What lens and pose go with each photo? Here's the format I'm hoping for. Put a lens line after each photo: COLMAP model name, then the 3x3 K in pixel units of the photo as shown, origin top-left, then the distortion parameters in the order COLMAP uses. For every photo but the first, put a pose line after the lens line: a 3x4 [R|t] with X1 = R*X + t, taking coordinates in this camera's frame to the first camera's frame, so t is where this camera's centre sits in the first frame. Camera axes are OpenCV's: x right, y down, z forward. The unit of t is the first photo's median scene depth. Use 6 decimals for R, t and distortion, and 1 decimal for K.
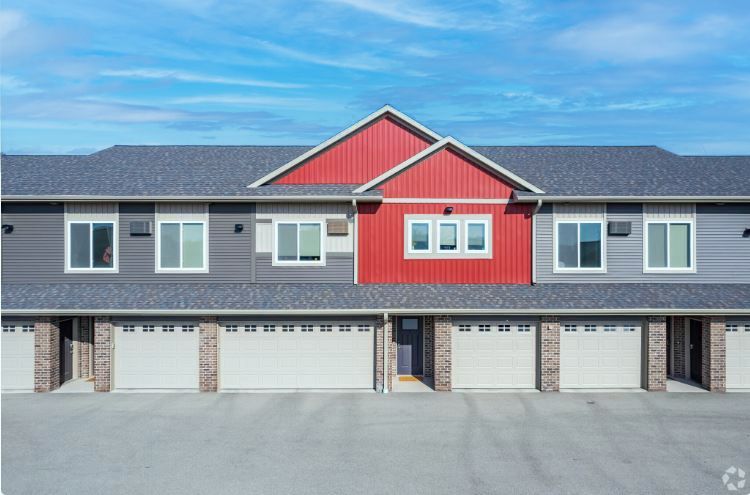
lens RADIAL K [[465.9, 0, 374.4], [0, 465.9, 261.8], [0, 0, 1]] dist [-0.000246, -0.000729]
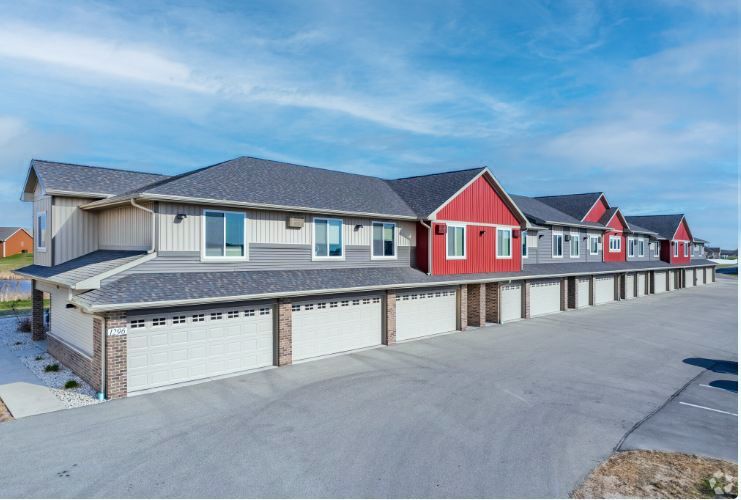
lens RADIAL K [[500.0, 0, 370.5], [0, 500.0, 250.0], [0, 0, 1]] dist [0.005243, 0.000716]
pose [[0.705780, 0.004280, 0.708418, -0.424713], [-0.003907, 0.999990, -0.002150, -0.000522], [-0.708420, -0.001250, 0.705790, -0.006739]]
